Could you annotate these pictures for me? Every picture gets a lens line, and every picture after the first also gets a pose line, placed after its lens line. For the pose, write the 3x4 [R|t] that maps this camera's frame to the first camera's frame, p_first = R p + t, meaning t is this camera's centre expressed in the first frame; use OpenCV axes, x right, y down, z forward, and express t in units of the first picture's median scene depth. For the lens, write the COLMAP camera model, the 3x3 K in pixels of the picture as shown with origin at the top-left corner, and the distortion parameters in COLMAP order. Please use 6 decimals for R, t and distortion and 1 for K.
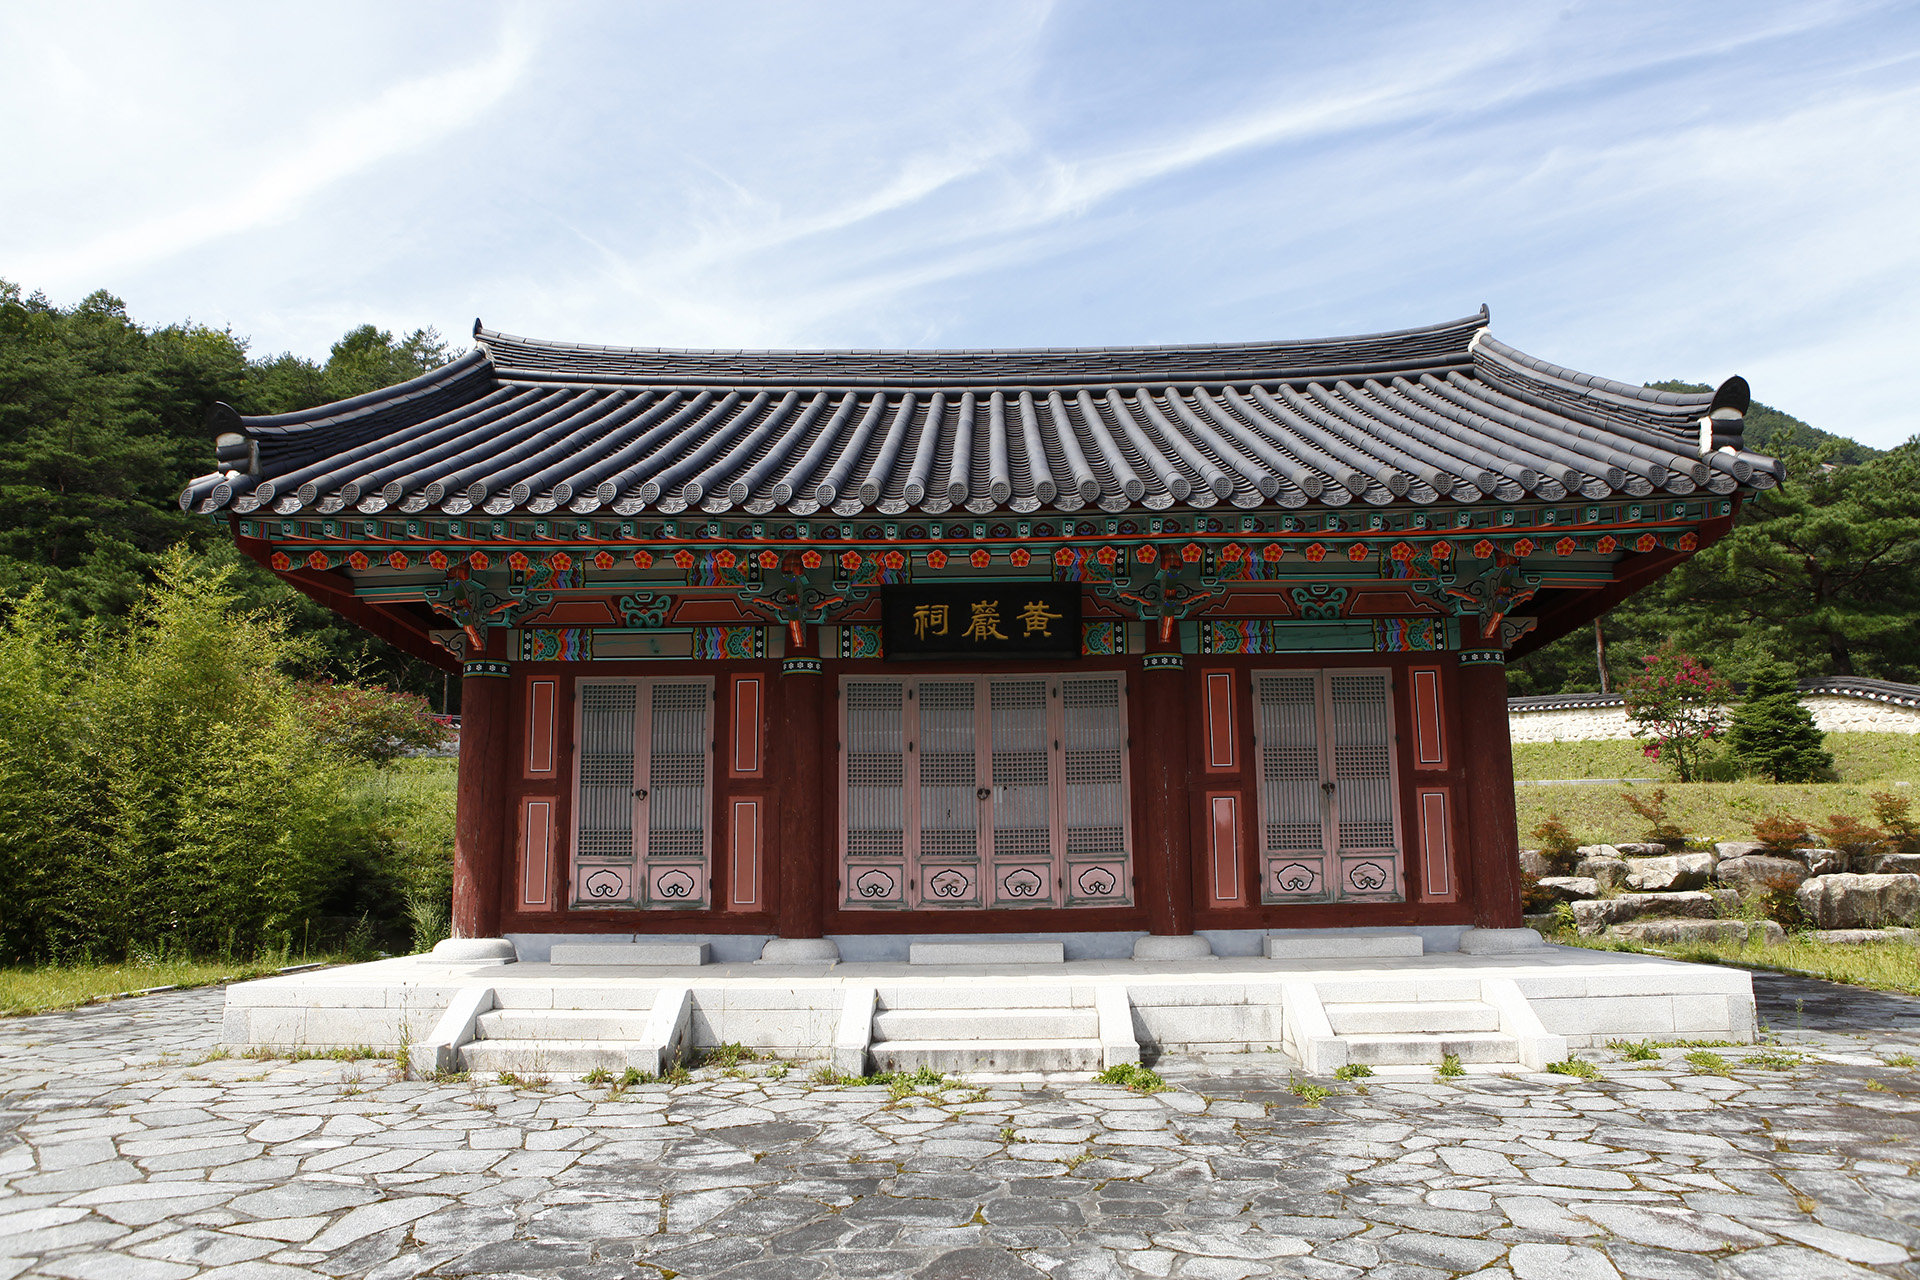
lens RADIAL K [[1326.8, 0, 960.6], [0, 1326.8, 637.2], [0, 0, 1]] dist [-0.005529, -0.001058]
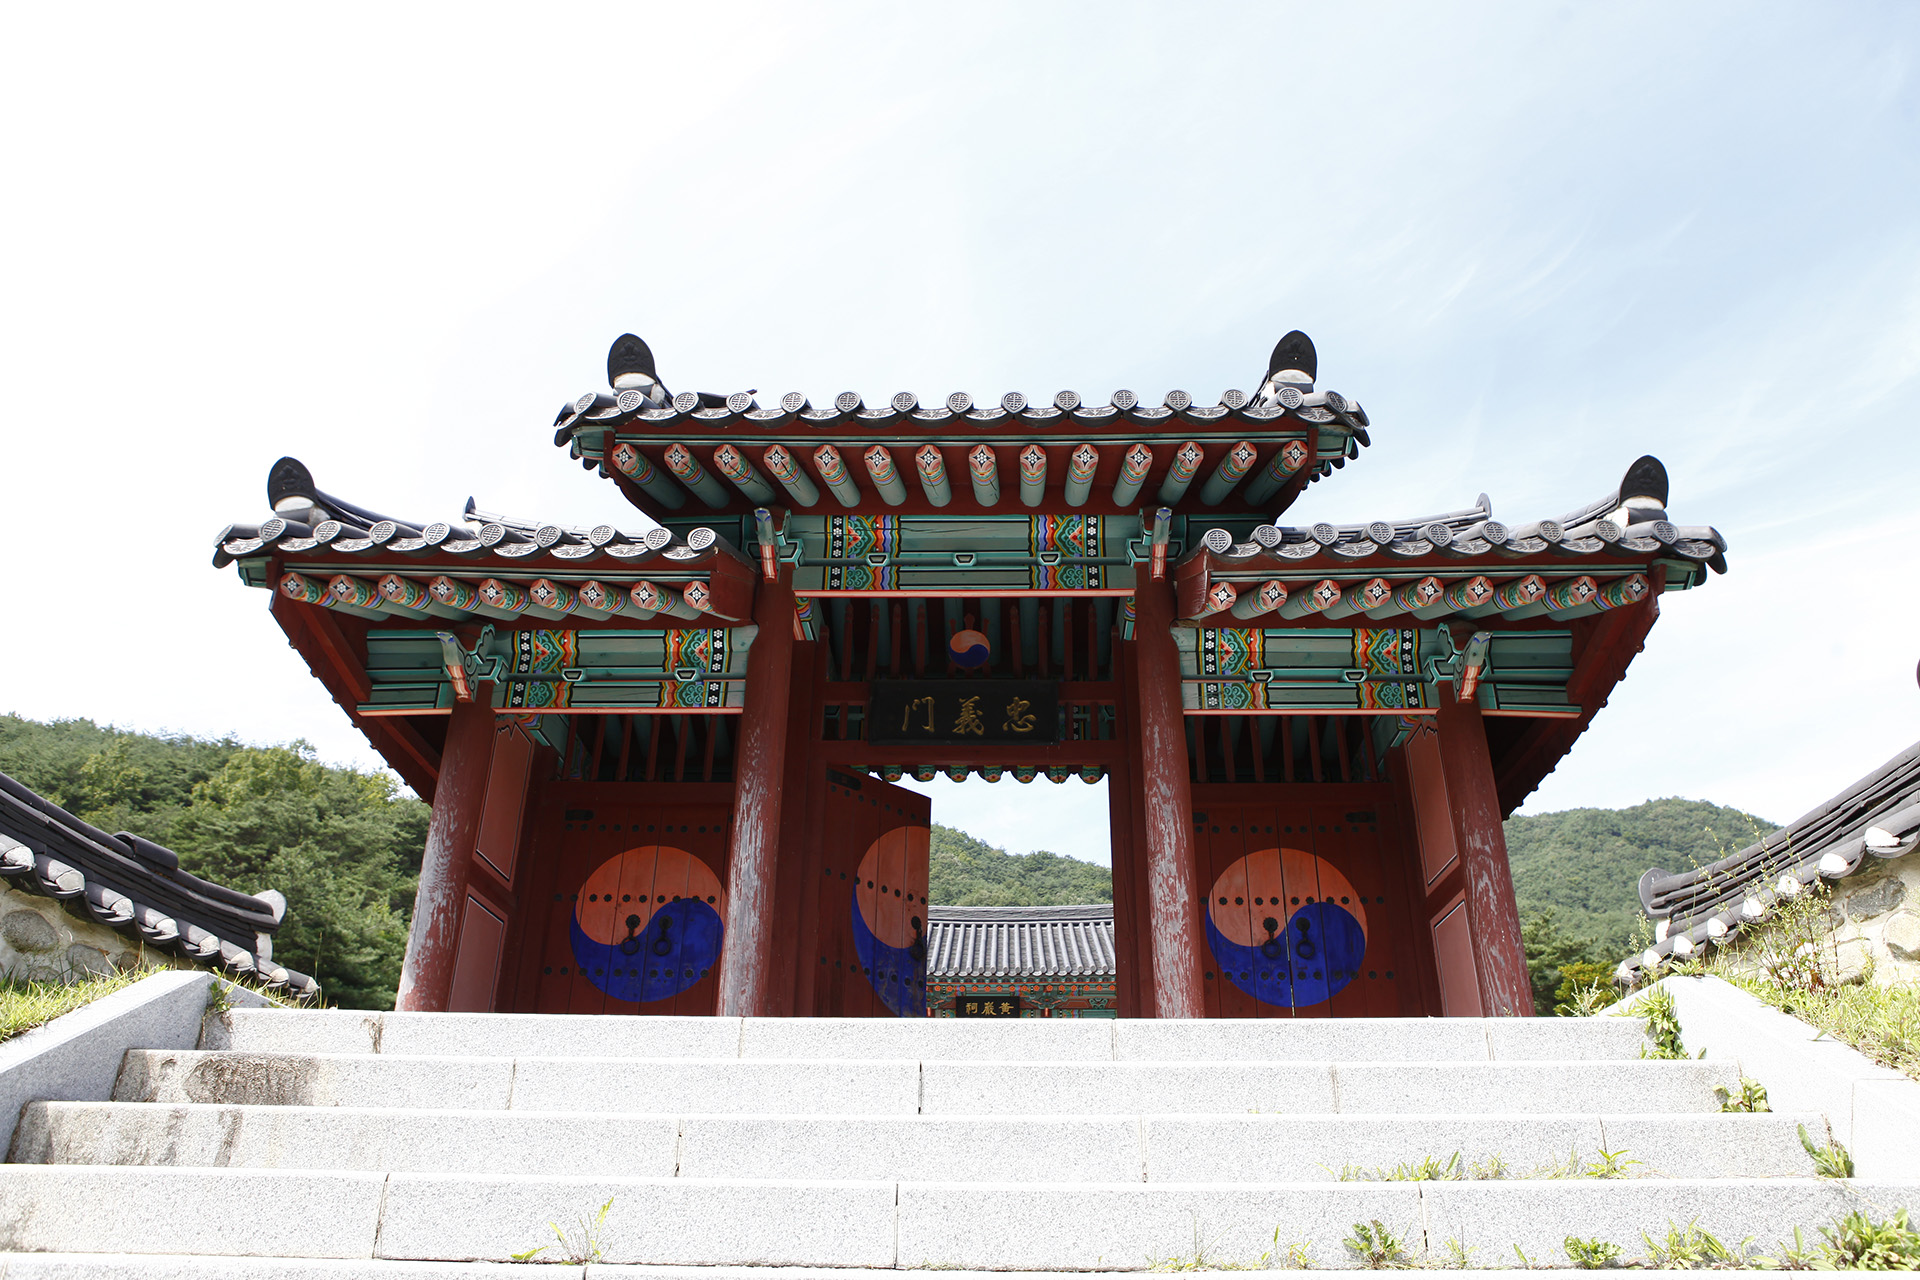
lens RADIAL K [[1326.8, 0, 960.0], [0, 1326.8, 638.0], [0, 0, 1]] dist [-0.005529, -0.001058]
pose [[0.999817, 0.010836, -0.015763, -0.010881], [-0.014983, 0.955927, -0.293222, 0.073559], [0.011891, 0.293405, 0.955914, -2.344484]]
